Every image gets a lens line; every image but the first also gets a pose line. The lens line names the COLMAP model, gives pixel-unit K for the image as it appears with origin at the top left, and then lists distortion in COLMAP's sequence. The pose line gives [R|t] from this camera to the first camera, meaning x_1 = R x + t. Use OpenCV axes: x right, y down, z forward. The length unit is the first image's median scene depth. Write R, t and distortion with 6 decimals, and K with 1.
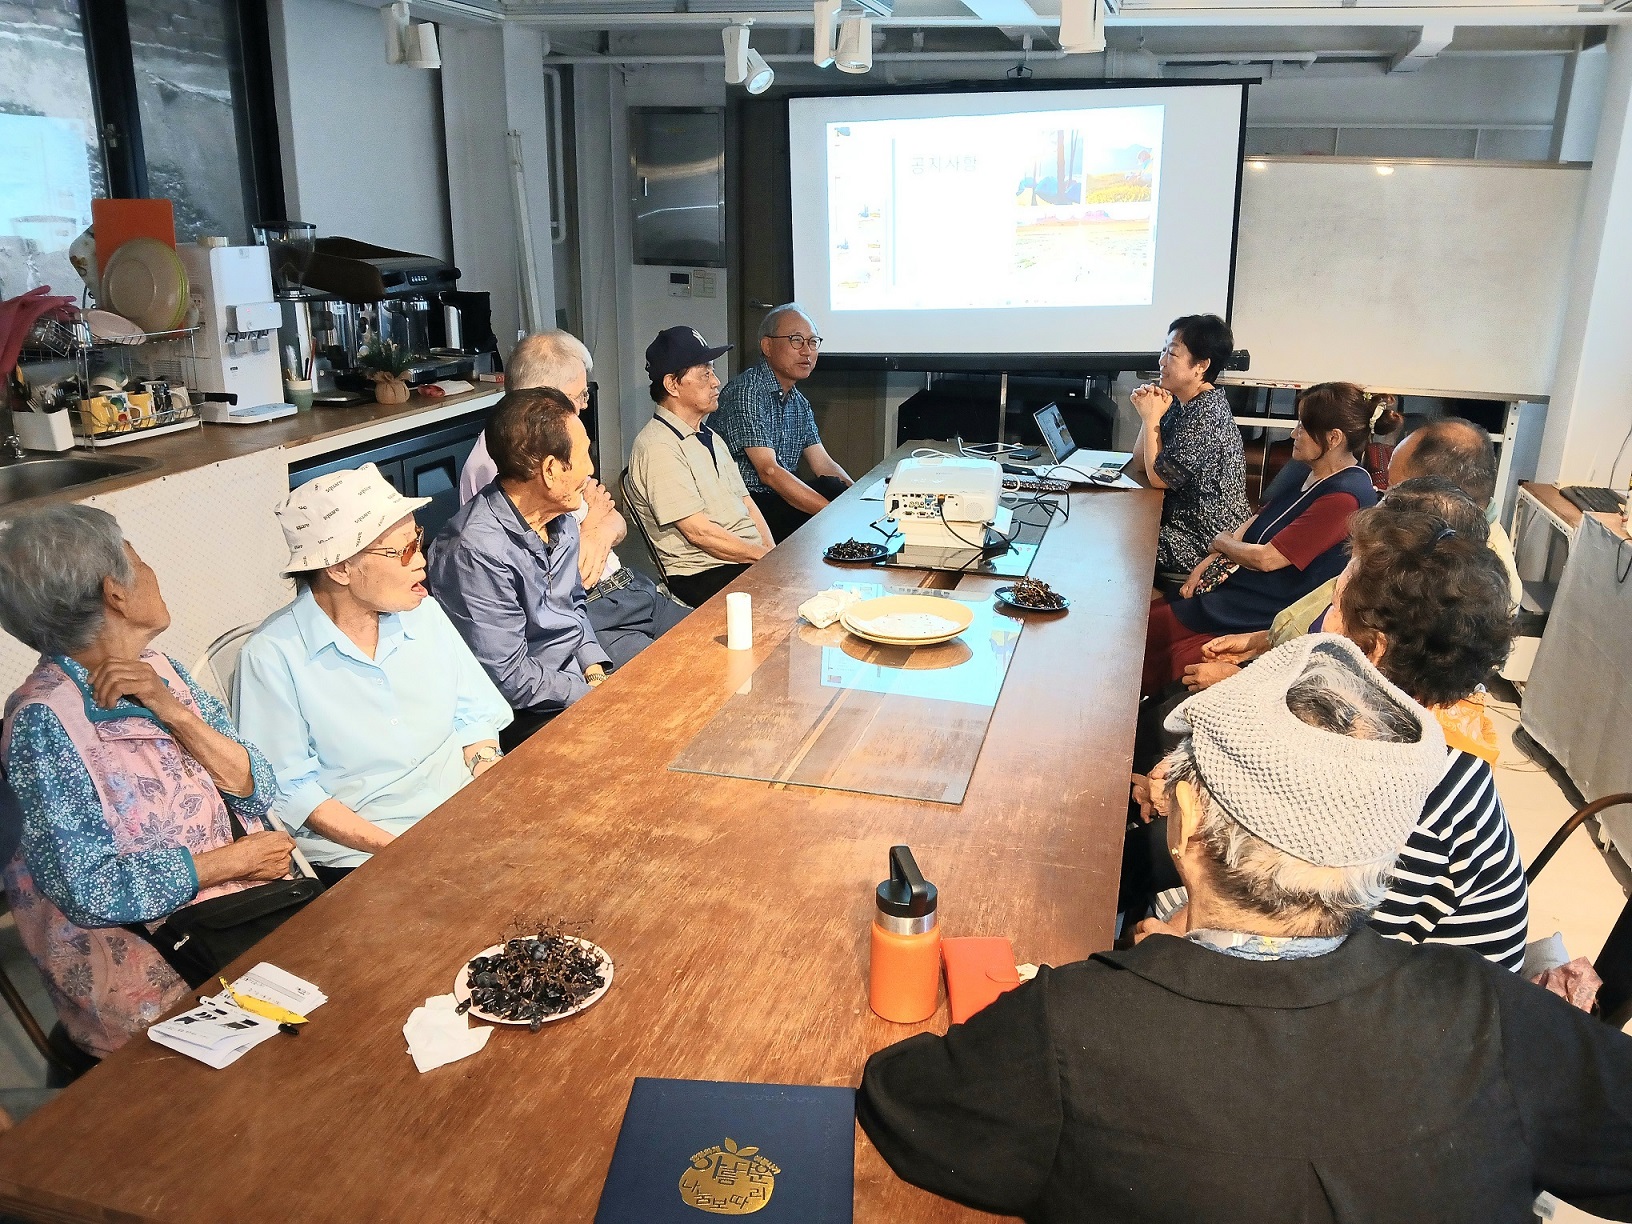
lens RADIAL K [[1253.2, 0, 816.0], [0, 1253.2, 612.0], [0, 0, 1]] dist [0.103881, -0.266888]
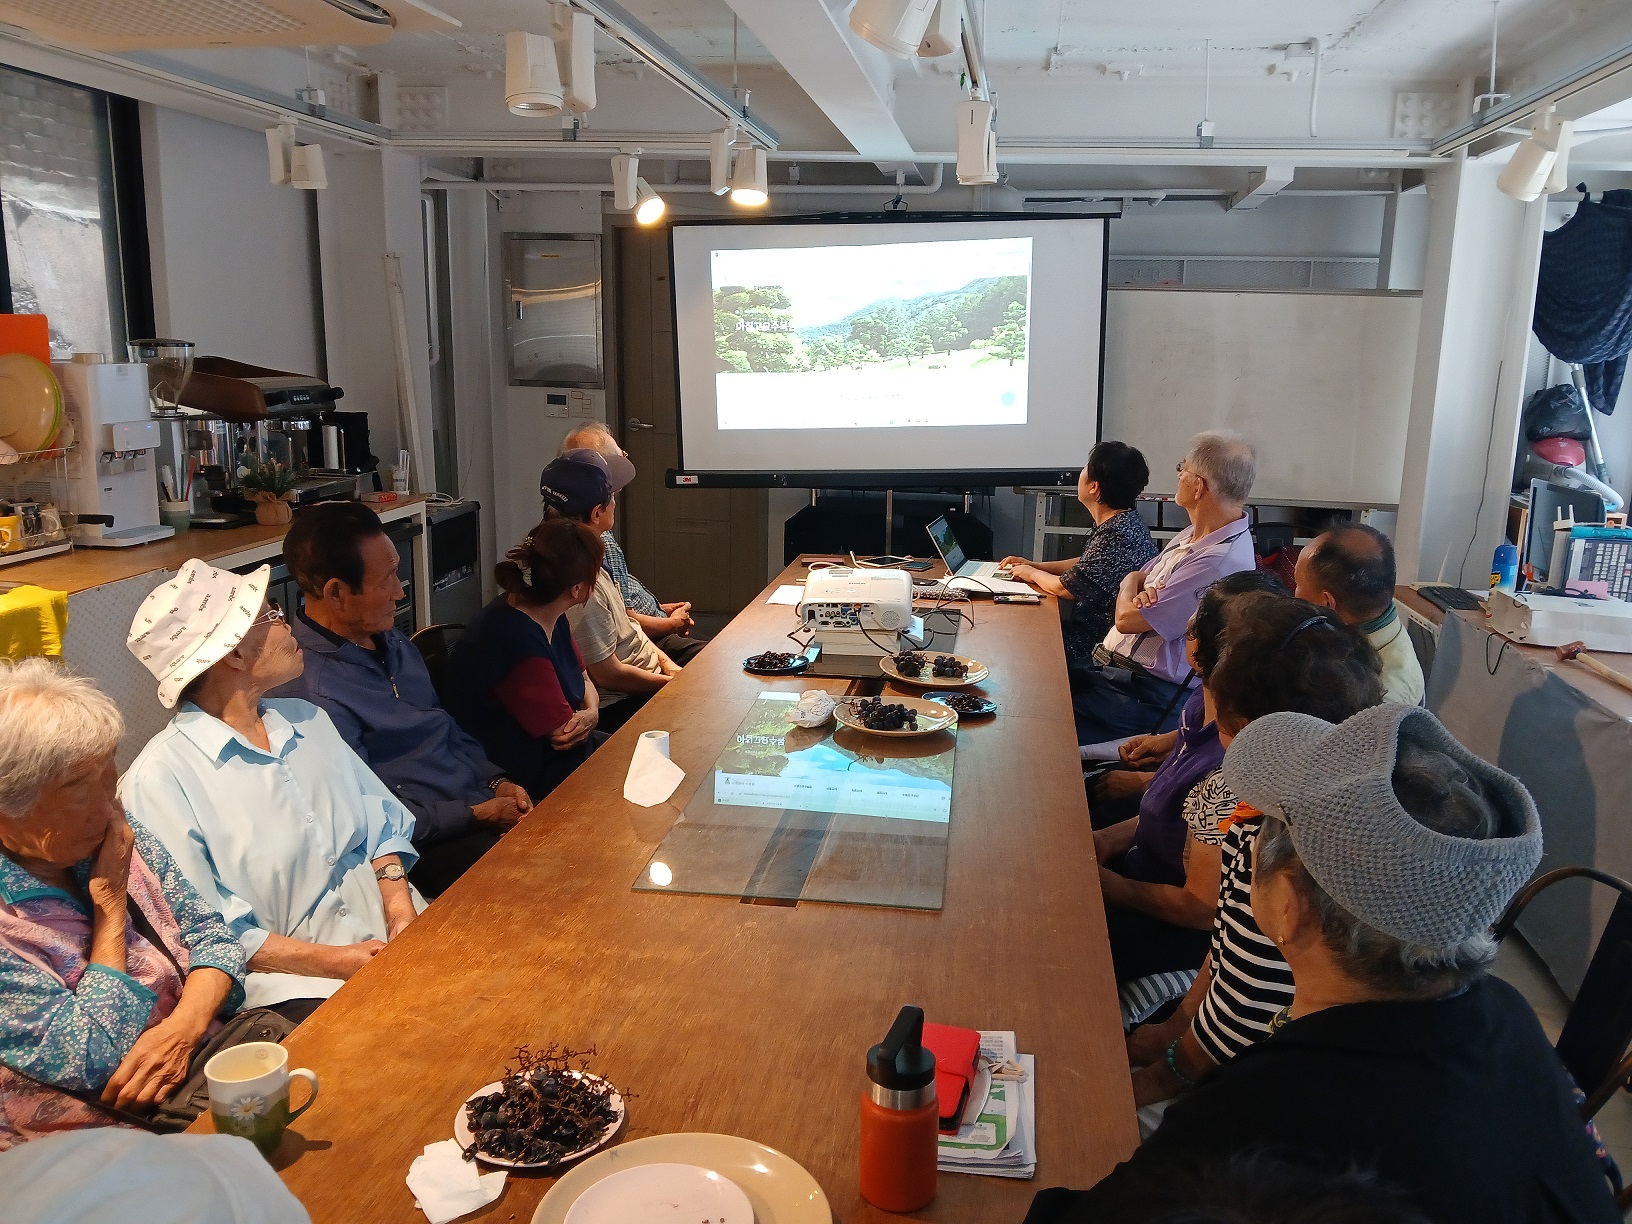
lens RADIAL K [[1257.7, 0, 816.0], [0, 1257.7, 612.0], [0, 0, 1]] dist [0.067805, -0.189374]
pose [[0.992400, -0.021010, 0.121251, -0.046827], [0.032544, 0.995046, -0.093943, 0.005458], [-0.118676, 0.097175, 0.988167, 0.008243]]
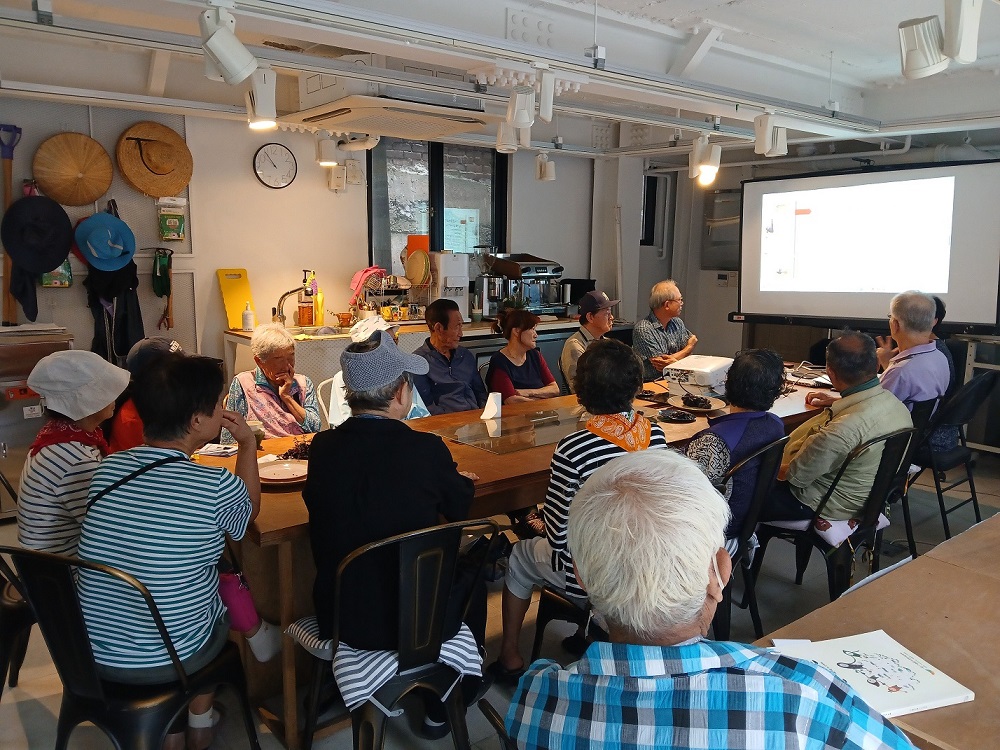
lens RADIAL K [[767.9, 0, 500.0], [0, 767.9, 375.0], [0, 0, 1]] dist [0.103881, -0.266888]
pose [[0.813629, 0.089443, -0.574463, 0.472980], [-0.173999, 0.980267, -0.093815, 0.068172], [0.554736, 0.176287, 0.813136, -0.138894]]
